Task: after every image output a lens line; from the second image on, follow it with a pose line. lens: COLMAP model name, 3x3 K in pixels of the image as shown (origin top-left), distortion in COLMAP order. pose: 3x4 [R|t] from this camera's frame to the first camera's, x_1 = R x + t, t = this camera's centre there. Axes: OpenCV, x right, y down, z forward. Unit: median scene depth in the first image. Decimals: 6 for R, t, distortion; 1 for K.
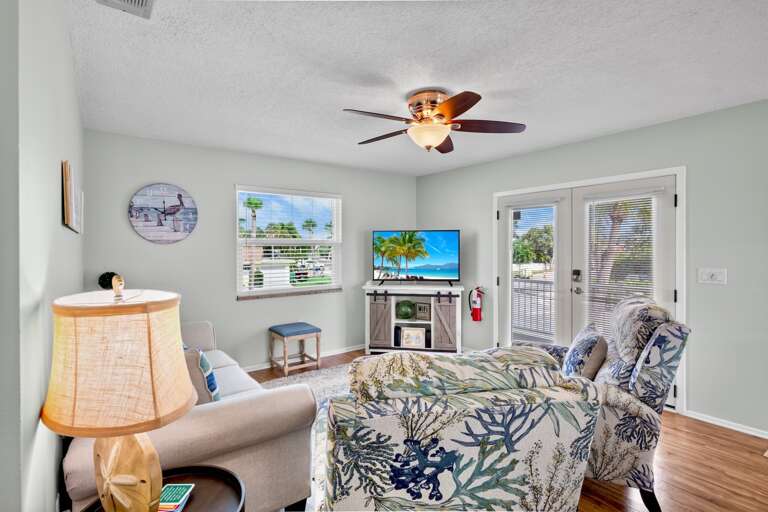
lens RADIAL K [[373.4, 0, 385.2], [0, 373.4, 250.1], [0, 0, 1]] dist [-0.003543, -0.000884]
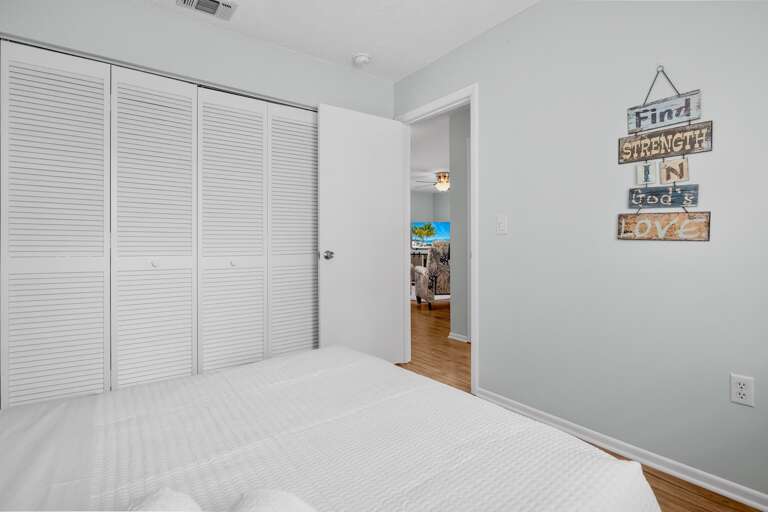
lens RADIAL K [[382.1, 0, 383.3], [0, 382.1, 243.7], [0, 0, 1]] dist [-0.017986, -0.000252]
pose [[0.999937, -0.002633, -0.010891, -0.183641], [0.002542, 0.999961, -0.008447, 0.088162], [0.010912, 0.008419, 0.999905, -1.139589]]
